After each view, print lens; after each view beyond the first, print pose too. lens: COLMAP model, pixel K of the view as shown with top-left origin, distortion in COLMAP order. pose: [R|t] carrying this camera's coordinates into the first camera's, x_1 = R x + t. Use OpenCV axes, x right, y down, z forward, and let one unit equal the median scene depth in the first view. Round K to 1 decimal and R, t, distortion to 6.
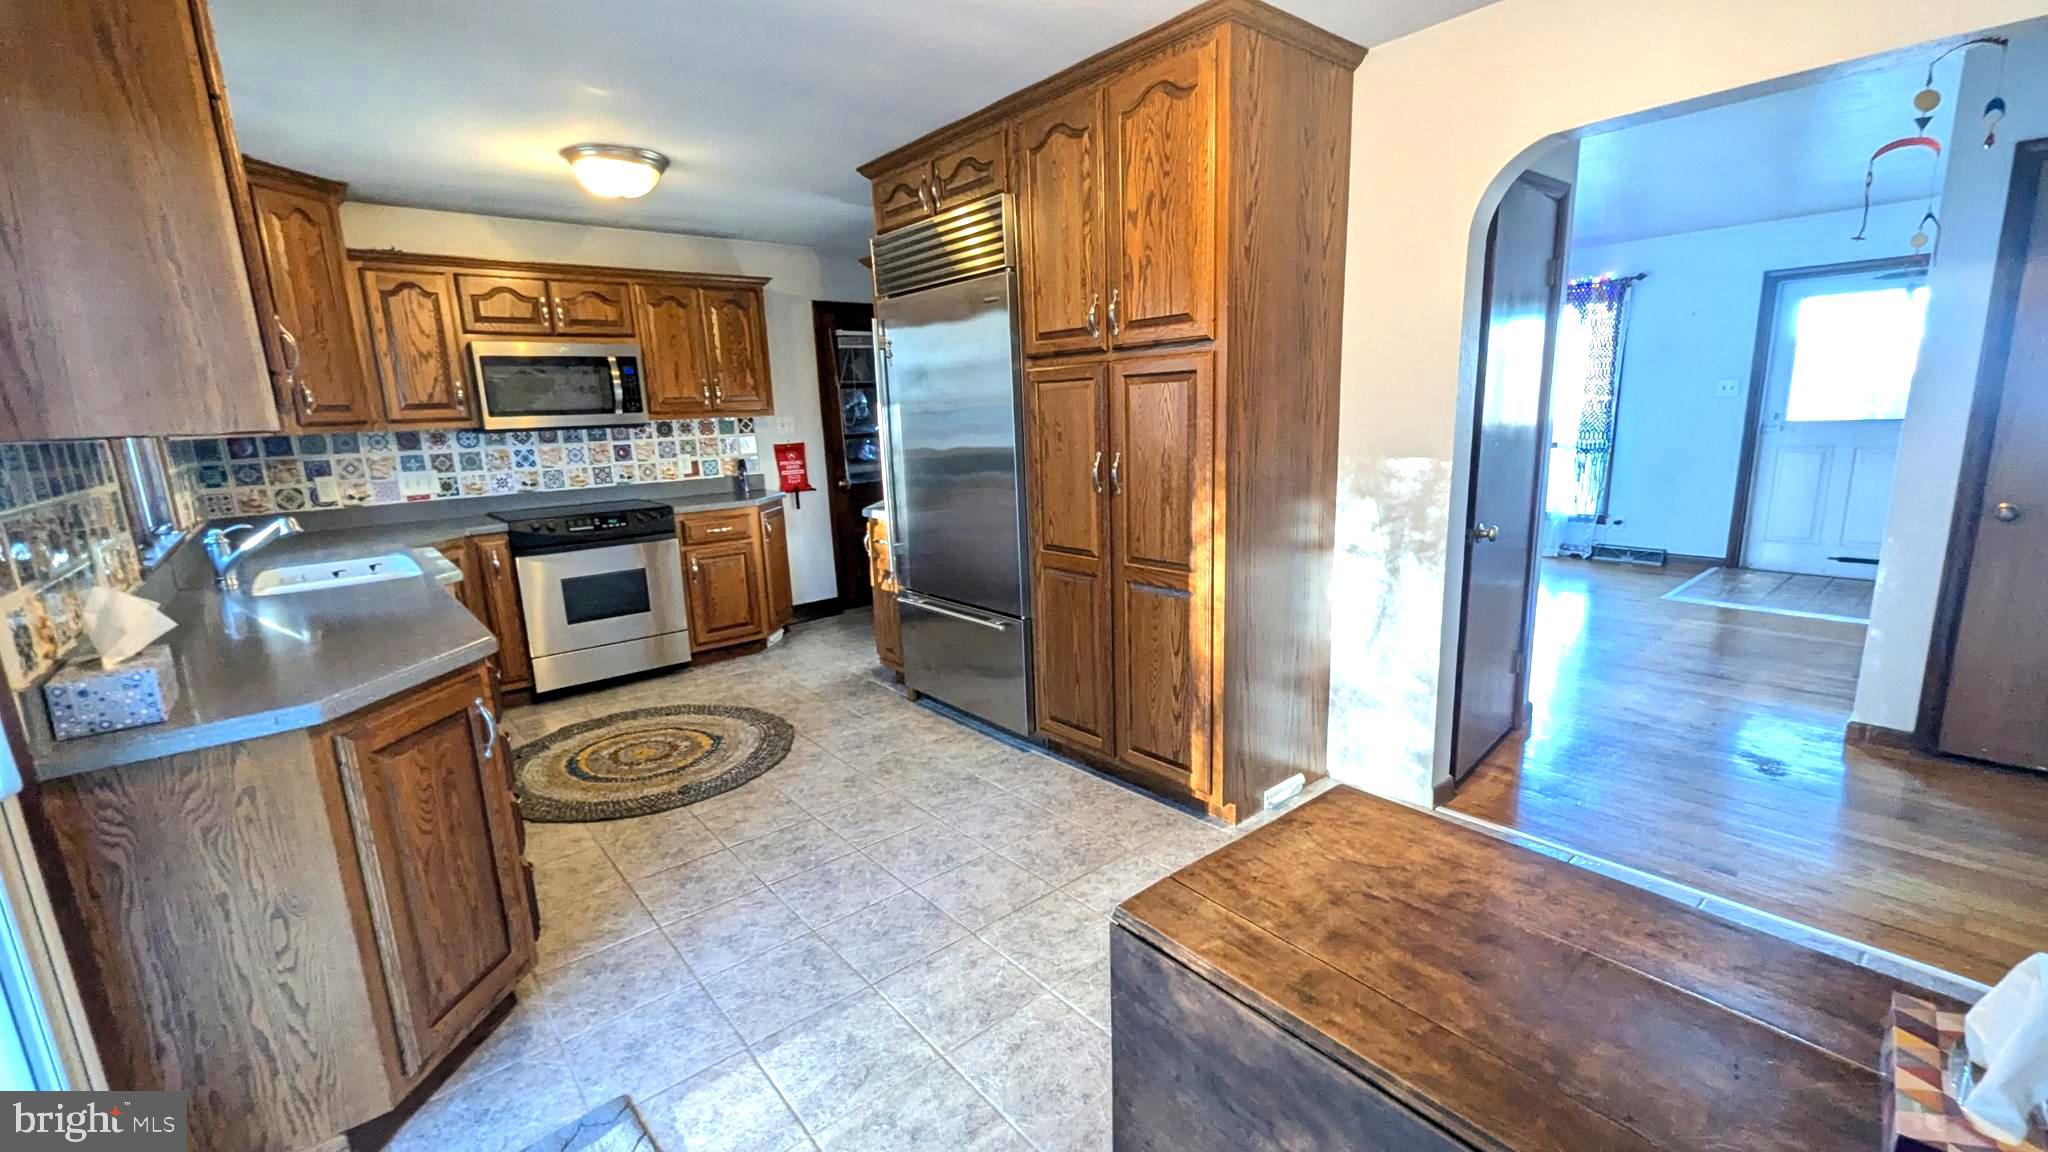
lens RADIAL K [[846.1, 0, 1025.3], [0, 846.1, 582.0], [0, 0, 1]] dist [0.001186, -0.000279]
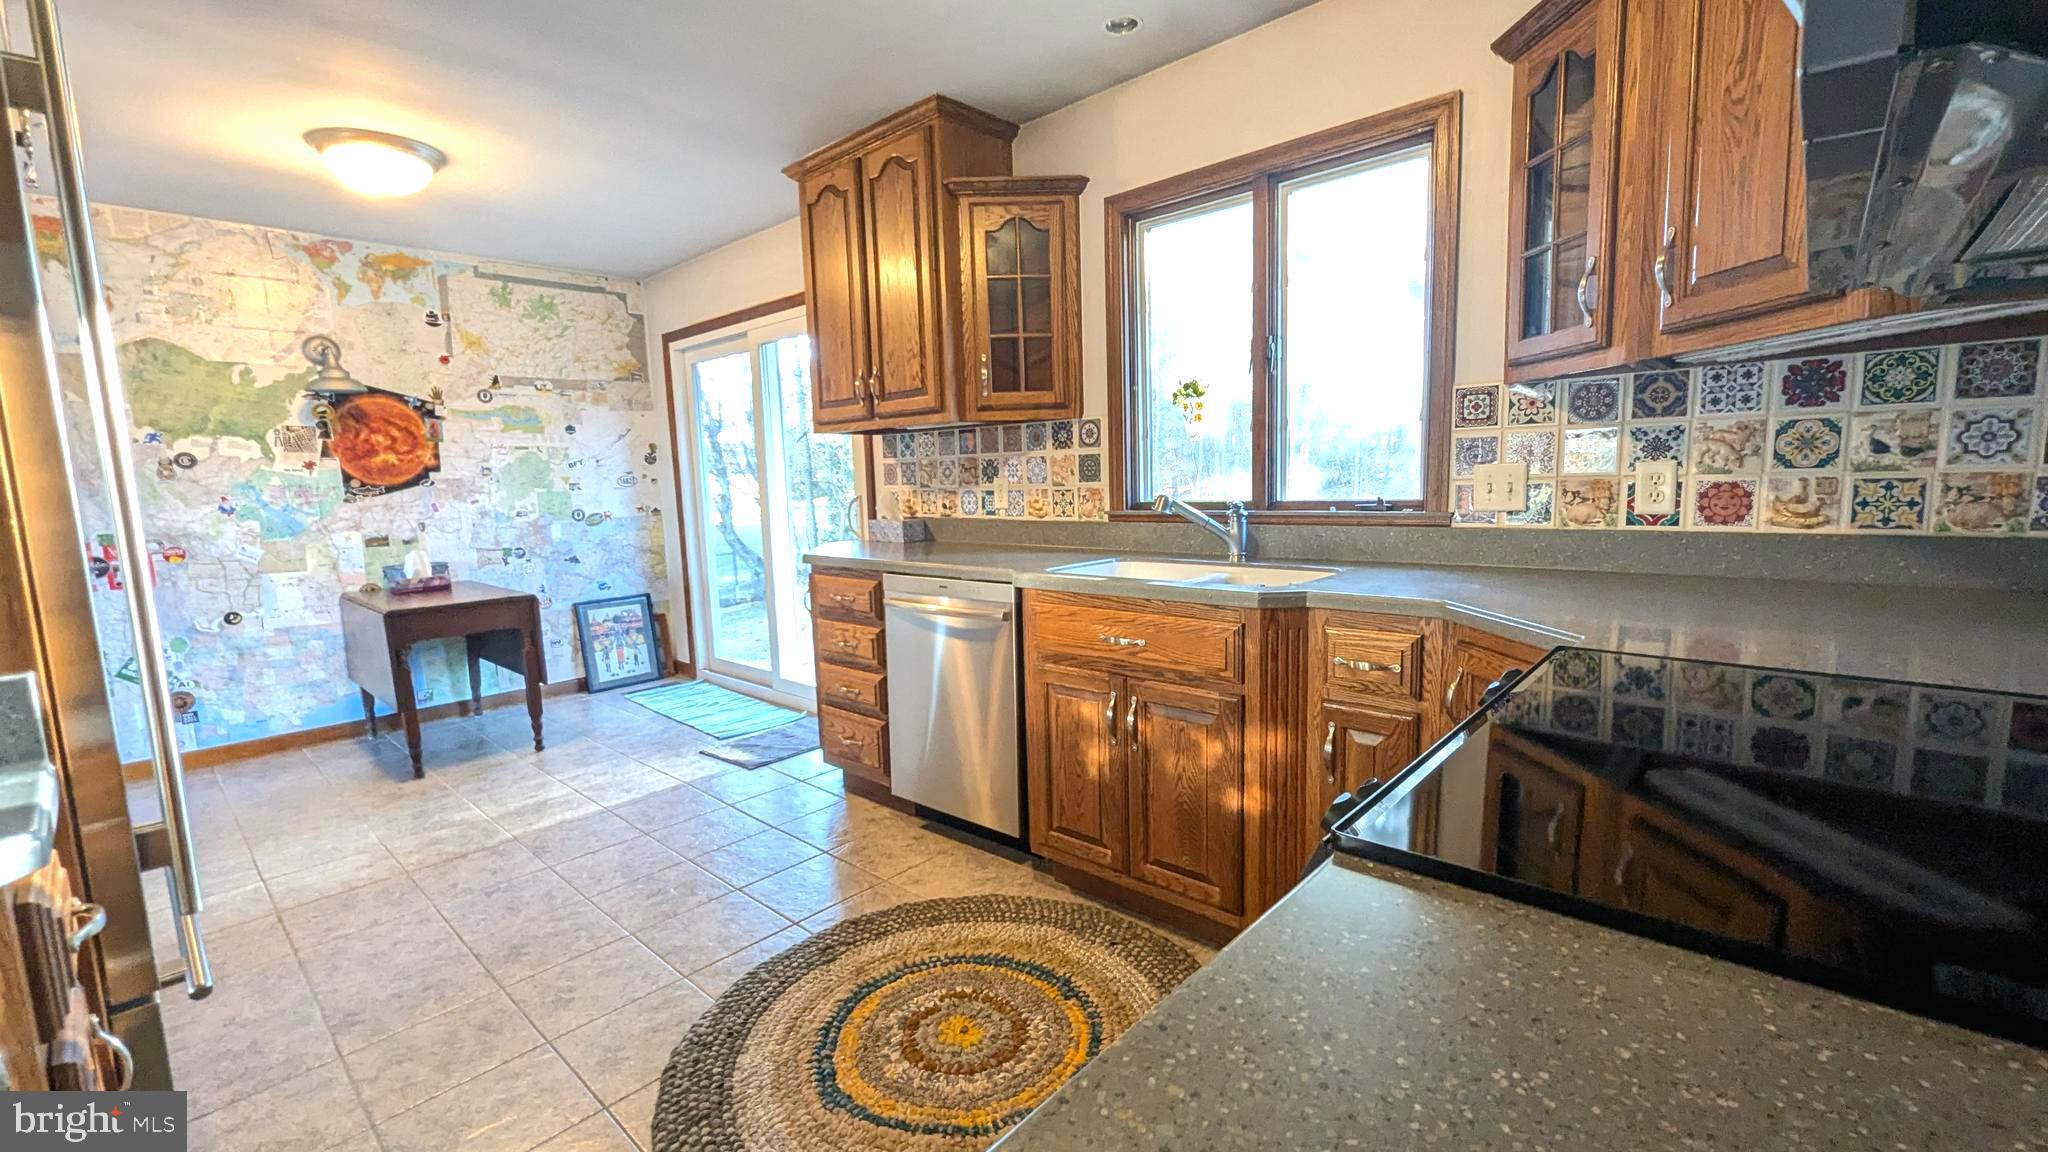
lens RADIAL K [[846.1, 0, 1025.3], [0, 846.1, 582.0], [0, 0, 1]] dist [0.001186, -0.000279]
pose [[-0.989131, 0.083902, -0.120750, -0.391664], [0.040413, 0.944718, 0.325385, -0.189715], [0.141375, 0.316969, -0.937840, 1.217999]]
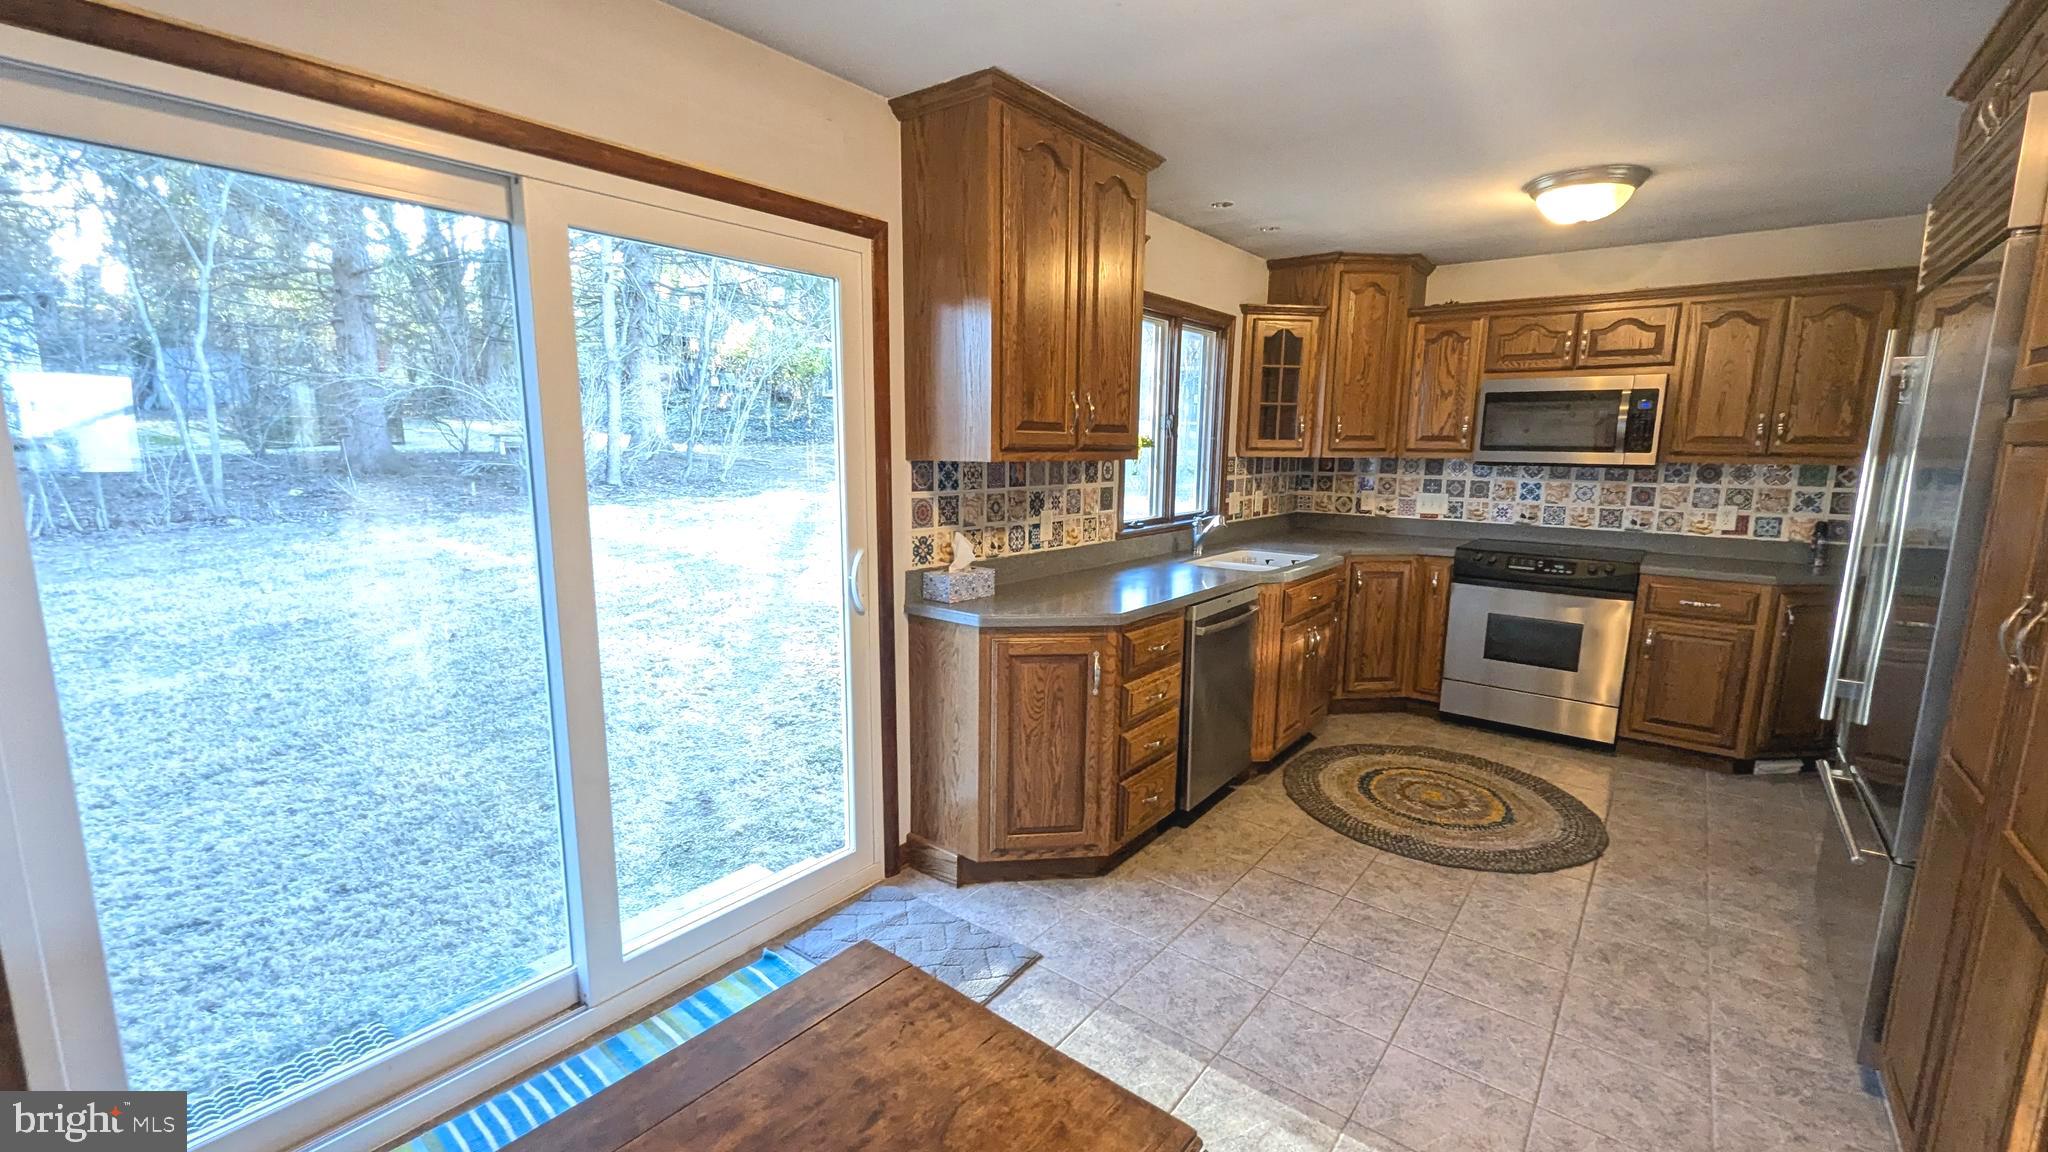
lens RADIAL K [[846.1, 0, 1025.3], [0, 846.1, 582.0], [0, 0, 1]] dist [0.001186, -0.000279]
pose [[0.202226, 0.200733, -0.958546, 0.305900], [-0.216277, 0.963757, 0.156196, -0.078571], [0.955159, 0.175724, 0.238311, 0.232853]]
